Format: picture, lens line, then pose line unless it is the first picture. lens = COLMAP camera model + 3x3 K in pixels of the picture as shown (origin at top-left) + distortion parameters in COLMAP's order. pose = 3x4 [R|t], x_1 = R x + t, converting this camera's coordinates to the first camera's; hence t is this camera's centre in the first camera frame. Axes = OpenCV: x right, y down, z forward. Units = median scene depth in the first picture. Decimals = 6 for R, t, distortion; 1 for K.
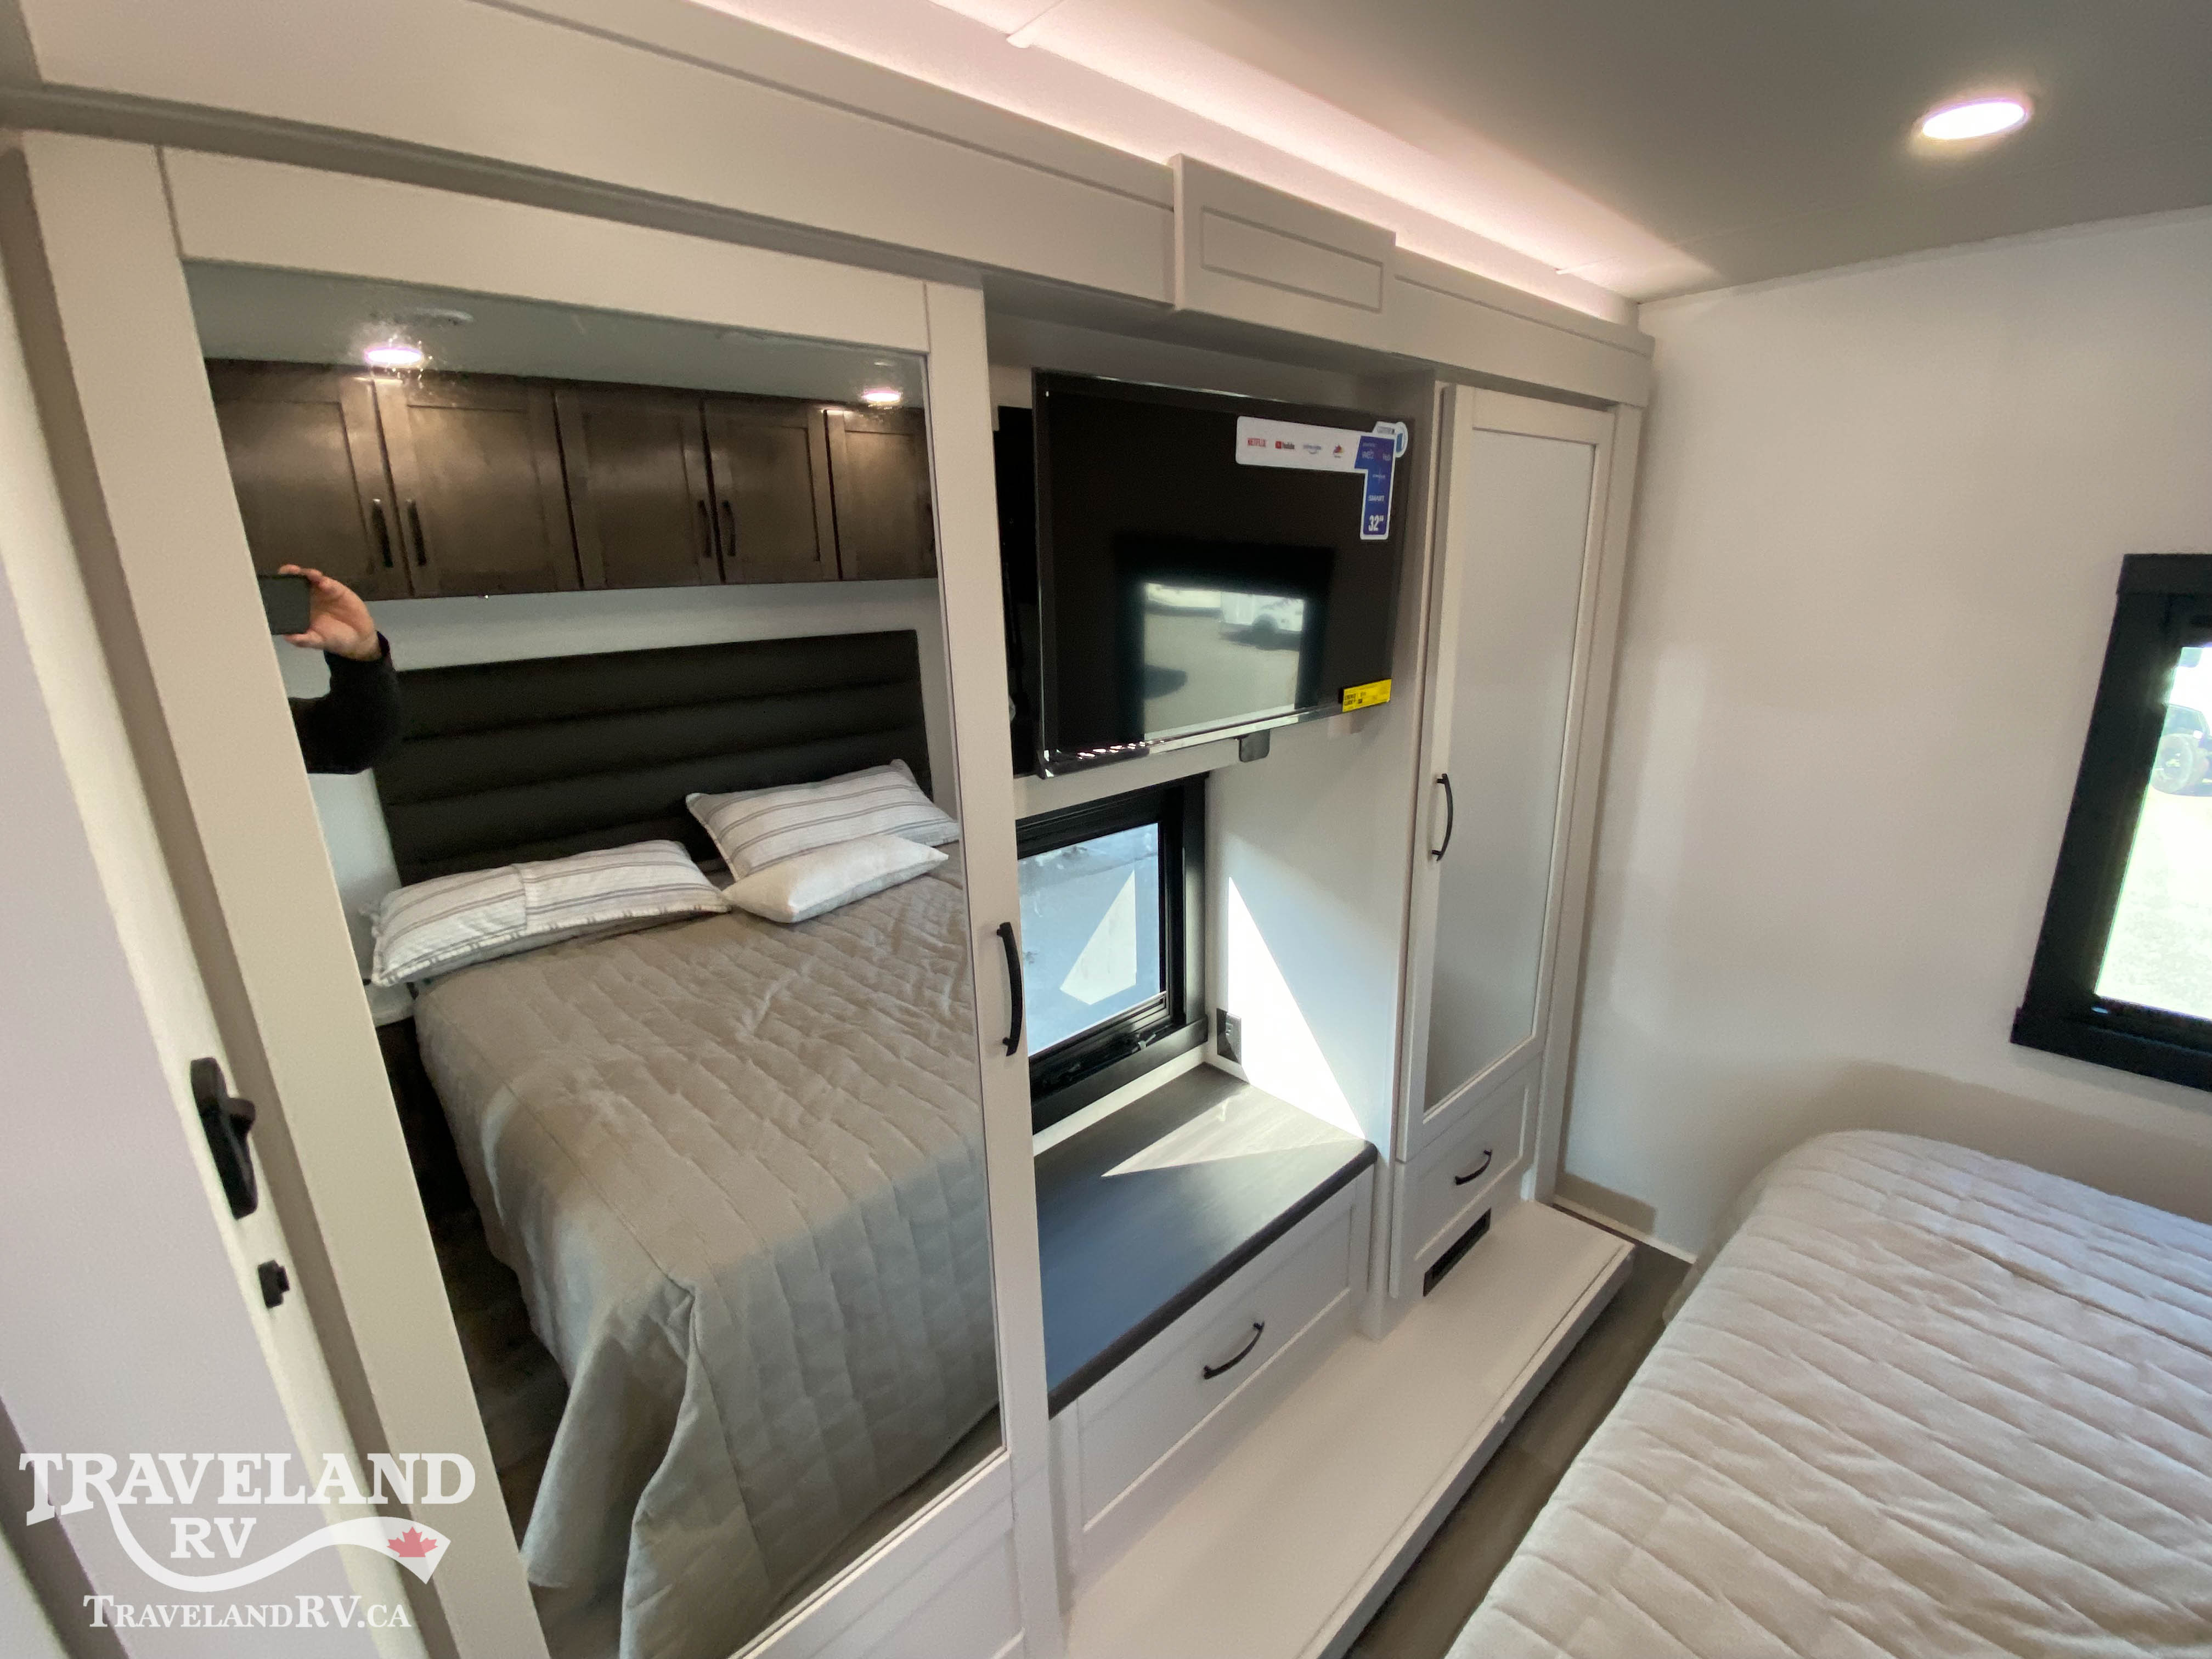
lens RADIAL K [[944.0, 0, 1107.4], [0, 944.0, 821.9], [0, 0, 1]] dist [0.008974, -0.012545]
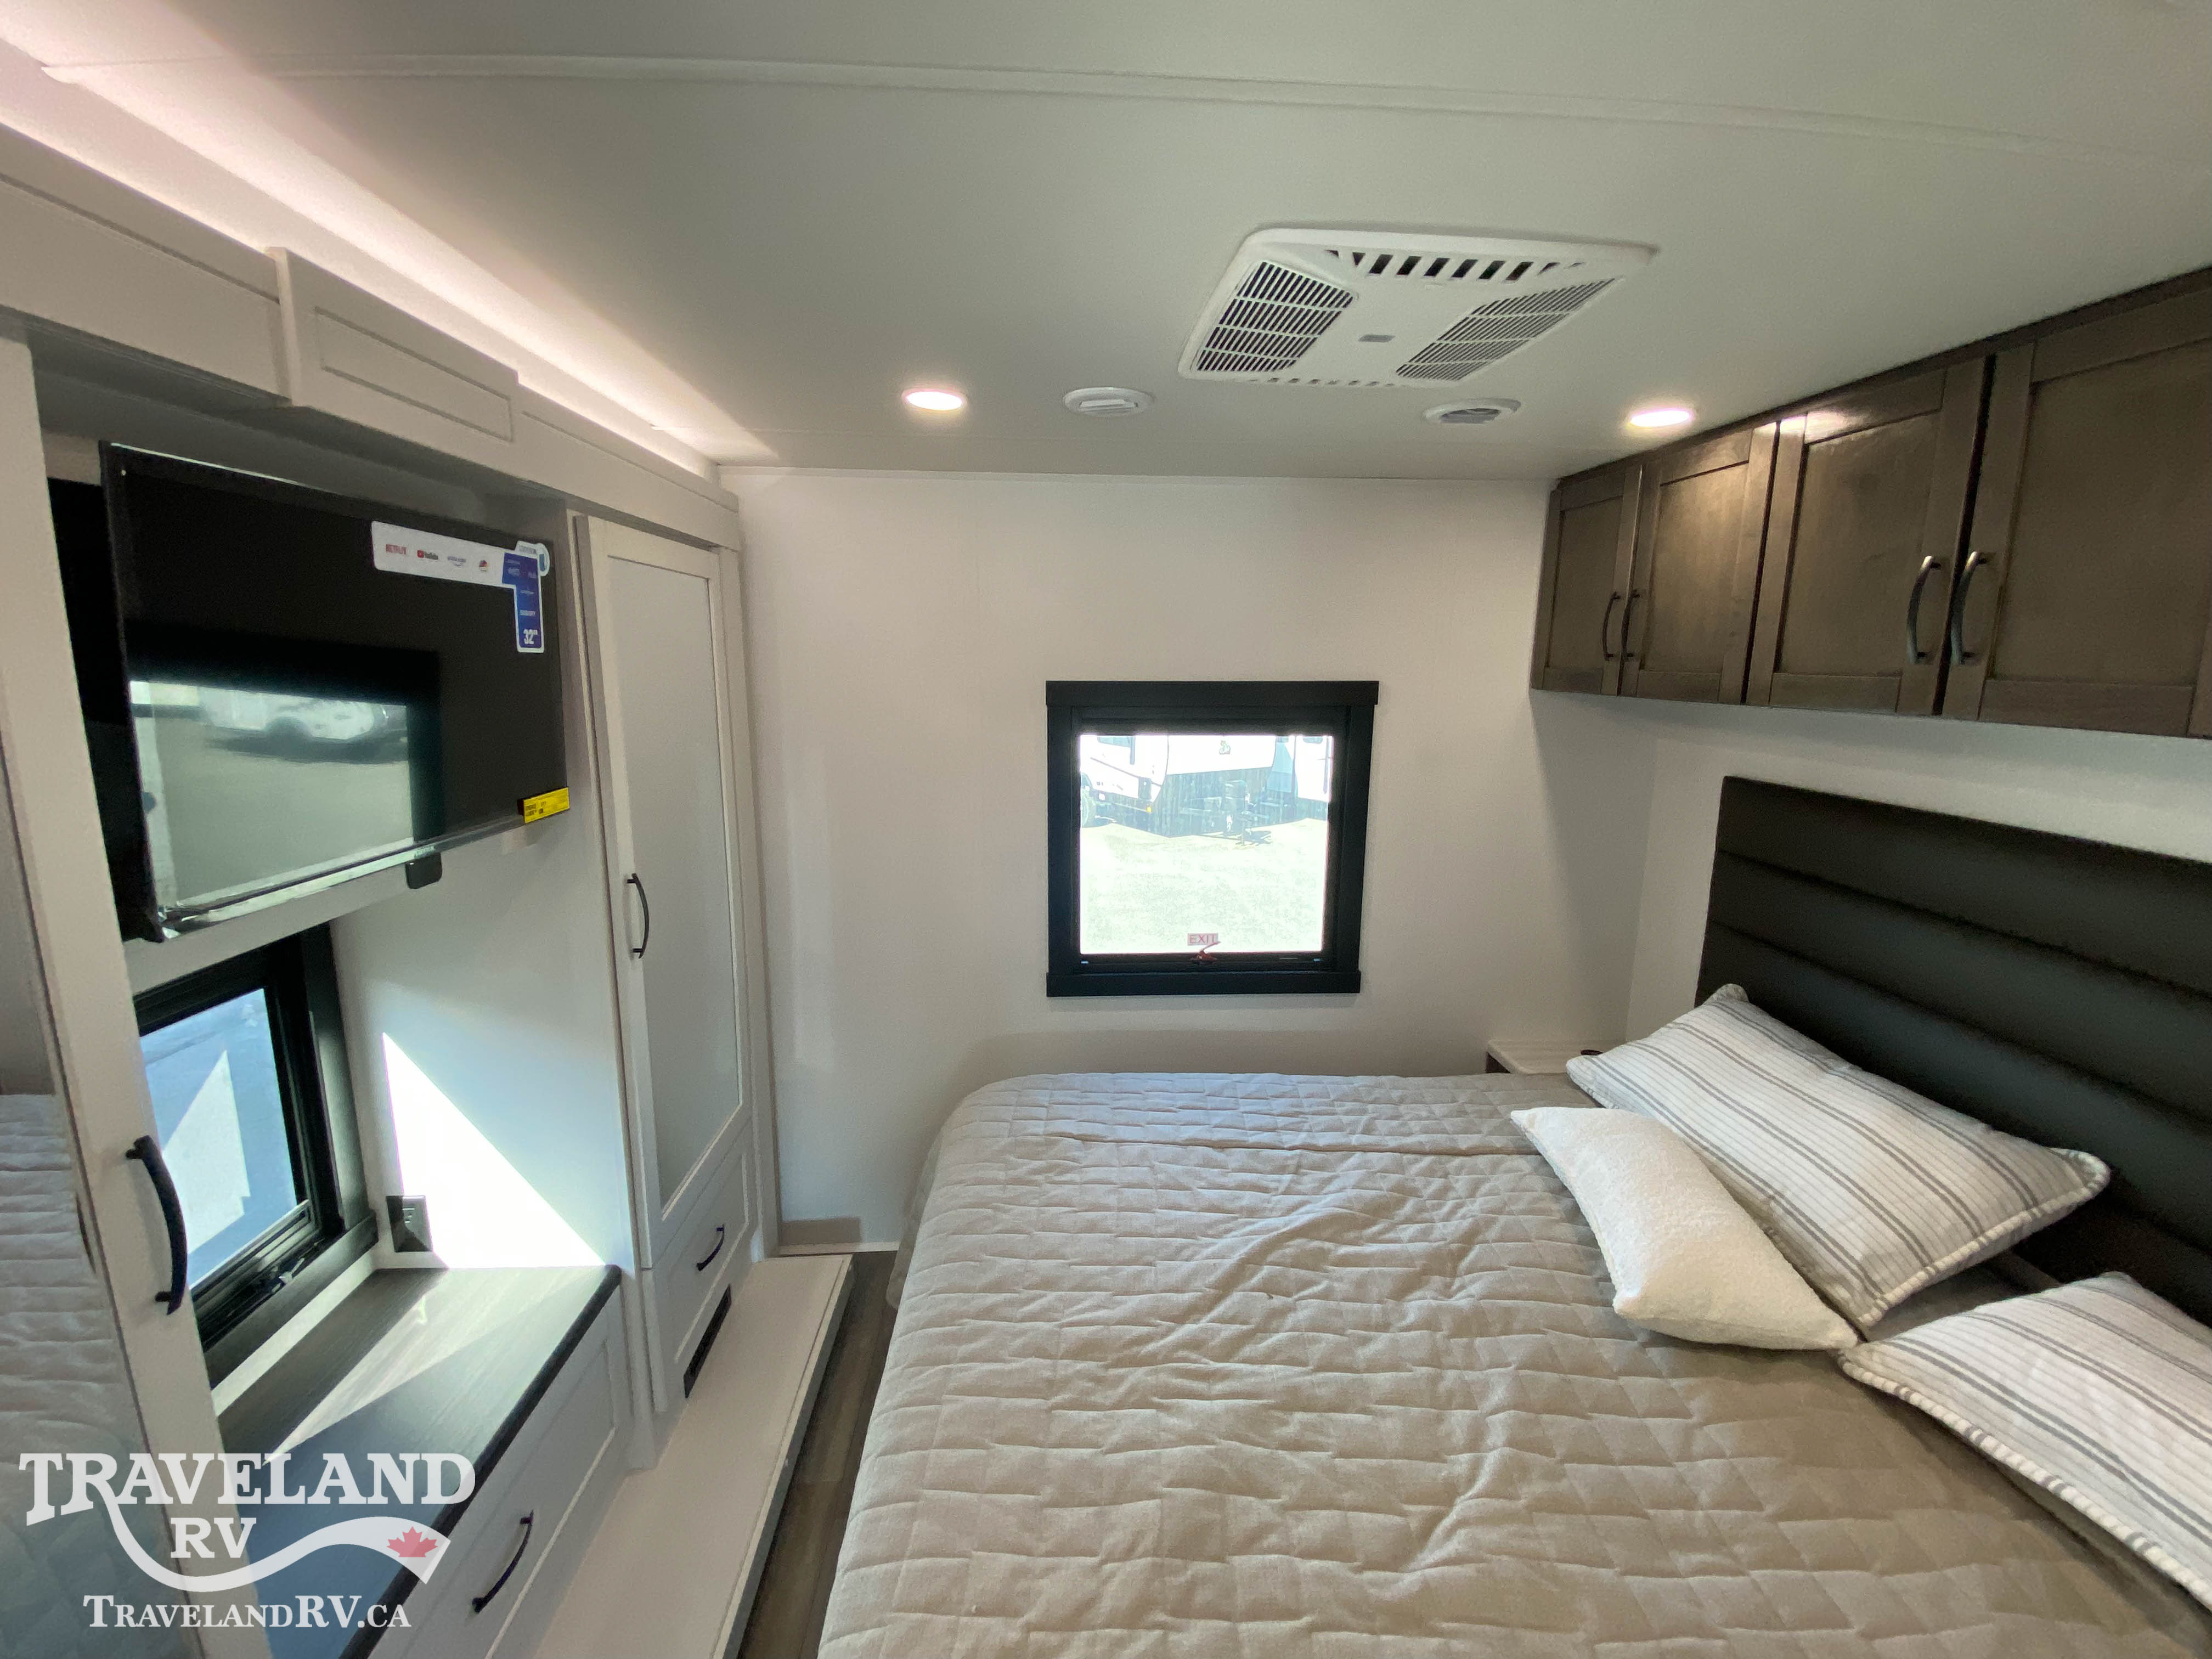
lens RADIAL K [[944.0, 0, 1101.4], [0, 944.0, 826.9], [0, 0, 1]] dist [0.008974, -0.012545]
pose [[0.631371, -0.108852, 0.767803, -0.122281], [0.187582, 0.982134, -0.015012, 0.012841], [-0.752452, 0.153504, 0.640510, -0.073341]]
